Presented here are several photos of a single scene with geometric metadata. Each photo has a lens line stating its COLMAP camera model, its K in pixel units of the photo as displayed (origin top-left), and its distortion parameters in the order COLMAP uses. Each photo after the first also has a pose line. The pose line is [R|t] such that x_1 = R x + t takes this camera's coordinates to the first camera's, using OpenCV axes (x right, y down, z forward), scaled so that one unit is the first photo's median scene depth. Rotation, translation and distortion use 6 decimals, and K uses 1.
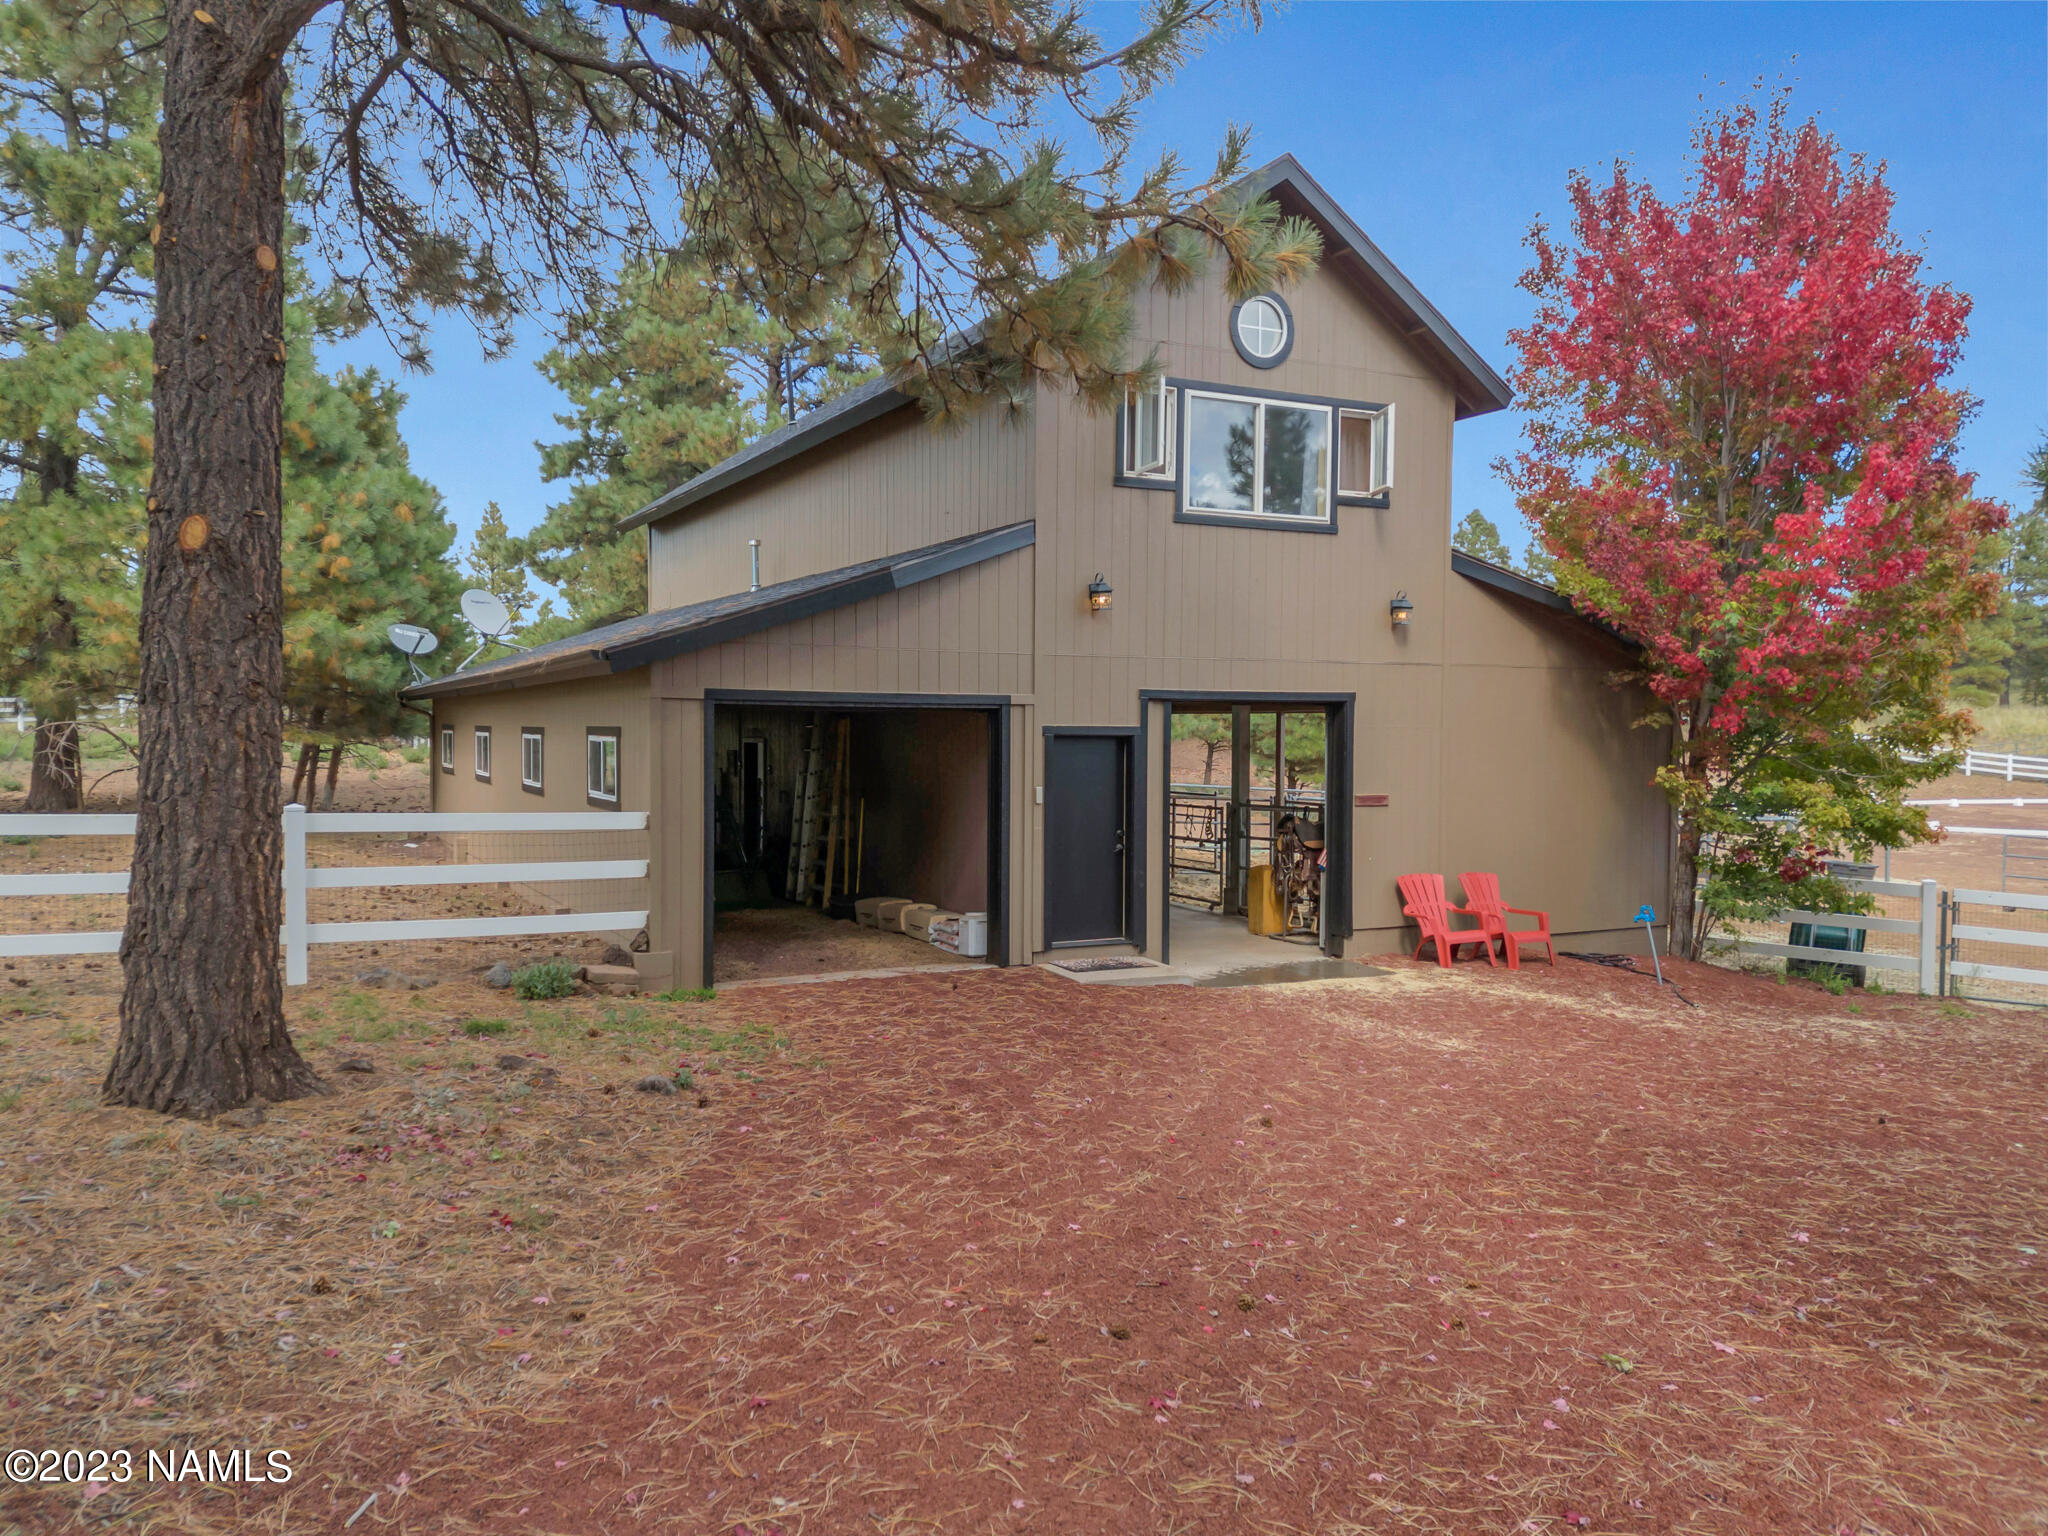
lens RADIAL K [[1477.9, 0, 1013.9], [0, 1477.9, 768.5], [0, 0, 1]] dist [0.137038, -0.166591]
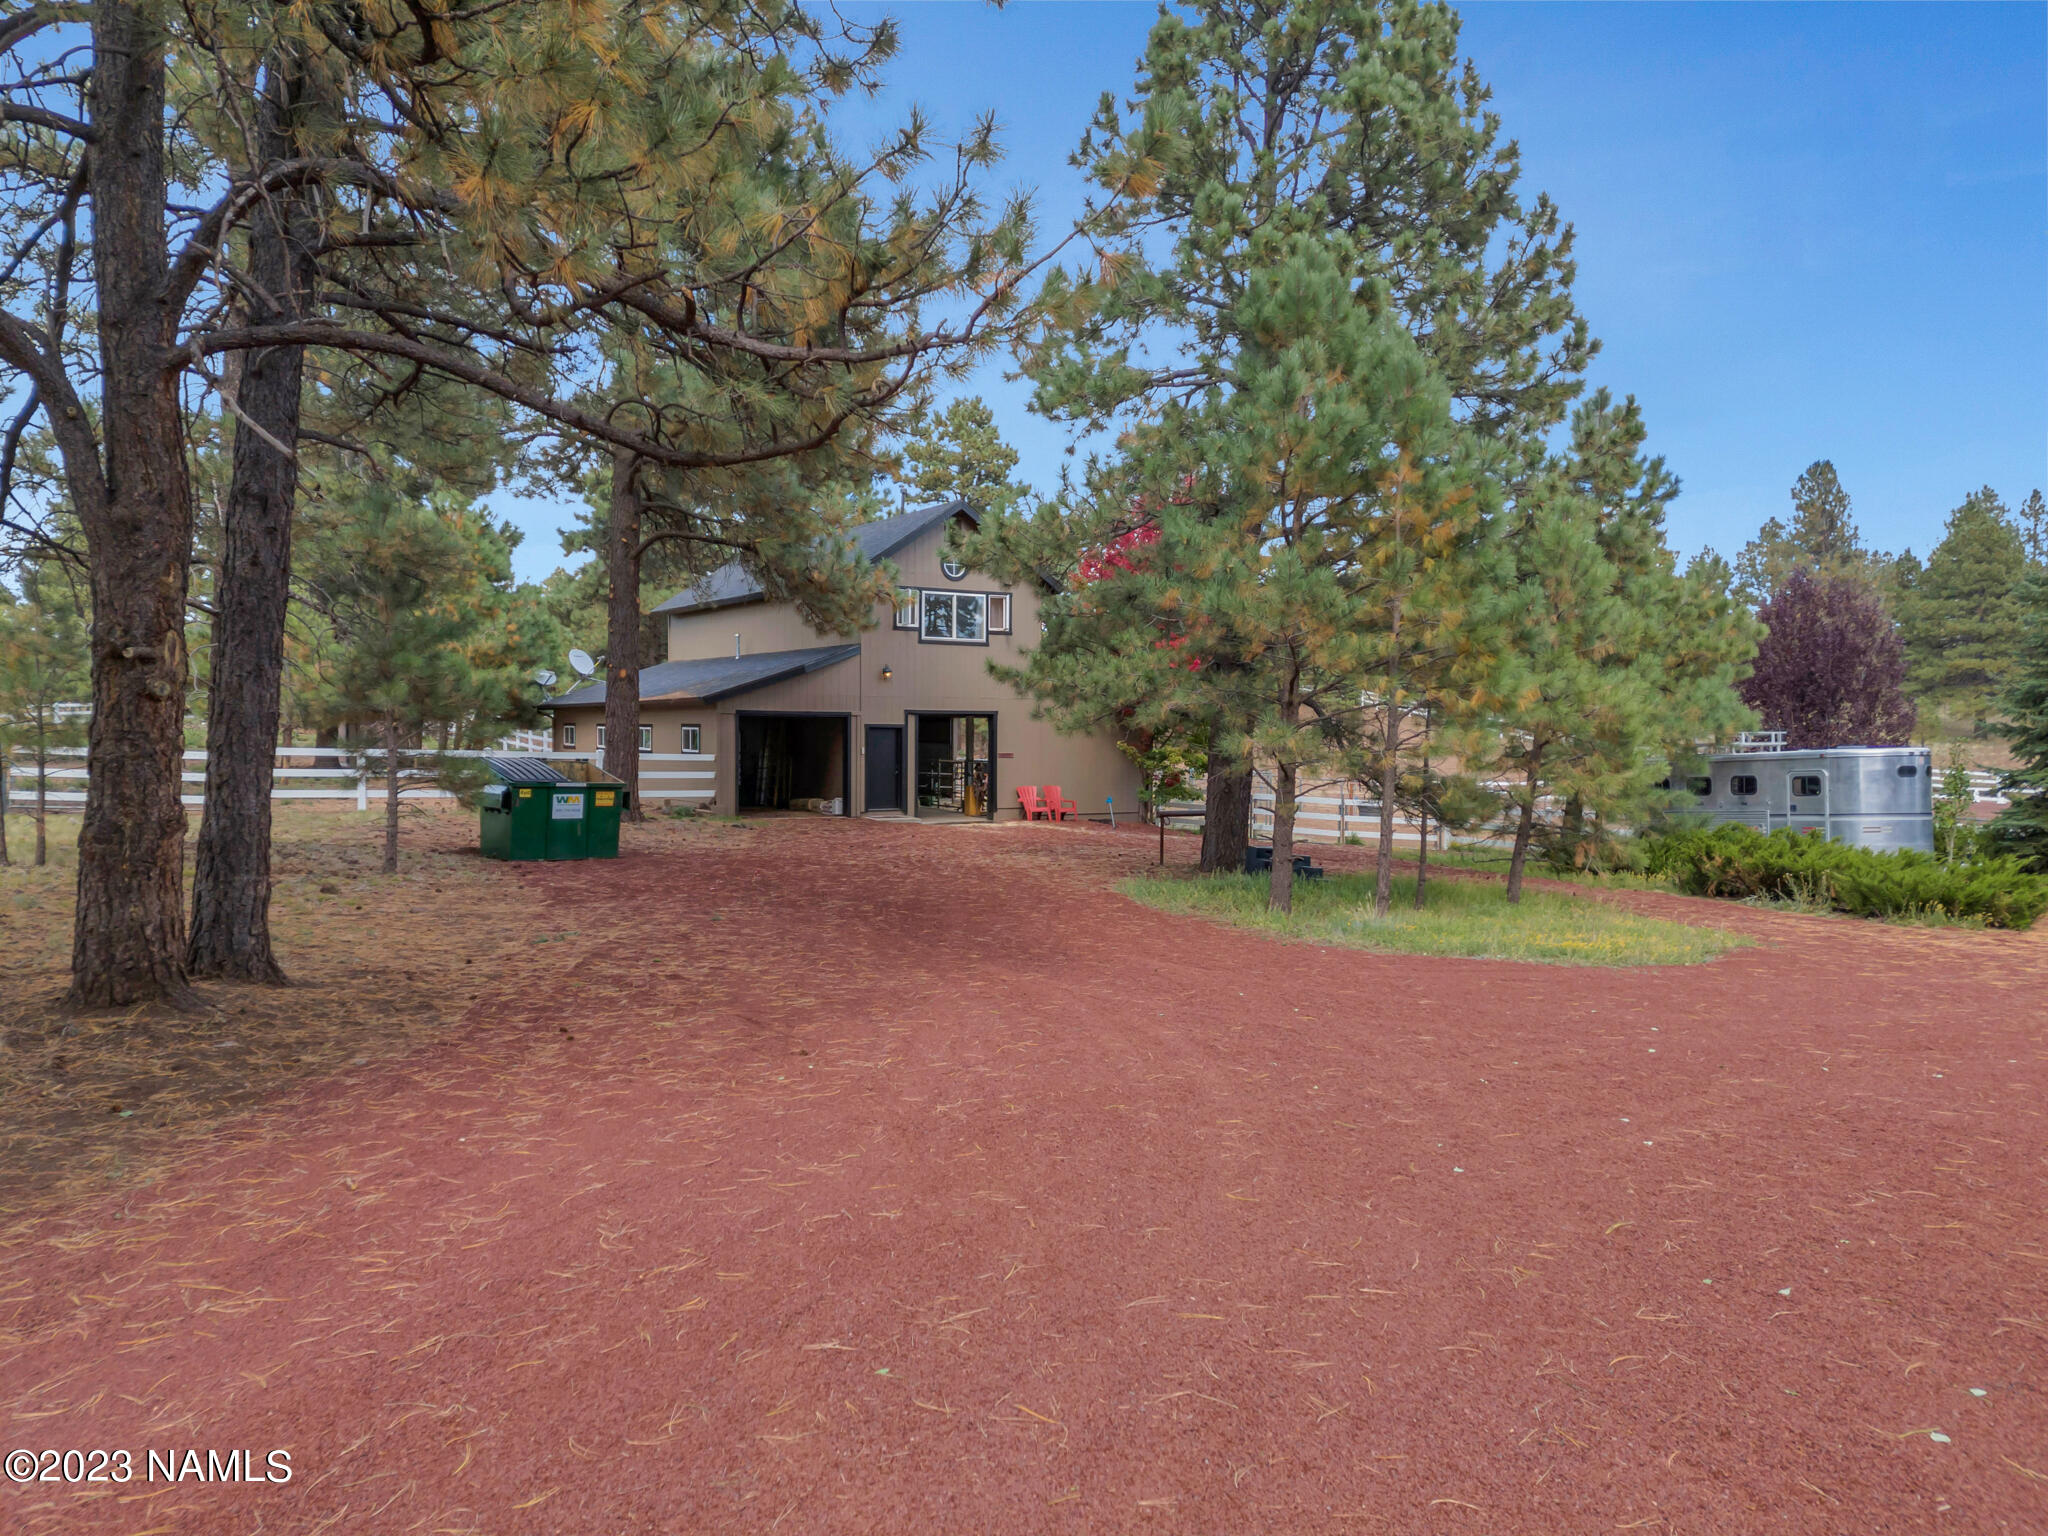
lens RADIAL K [[1477.9, 0, 1013.9], [0, 1477.9, 768.5], [0, 0, 1]] dist [0.137038, -0.166591]
pose [[0.998388, 0.000142, 0.056766, 0.118745], [-0.000133, 1.000000, -0.000147, 0.043713], [-0.056766, 0.000140, 0.998388, -1.406831]]
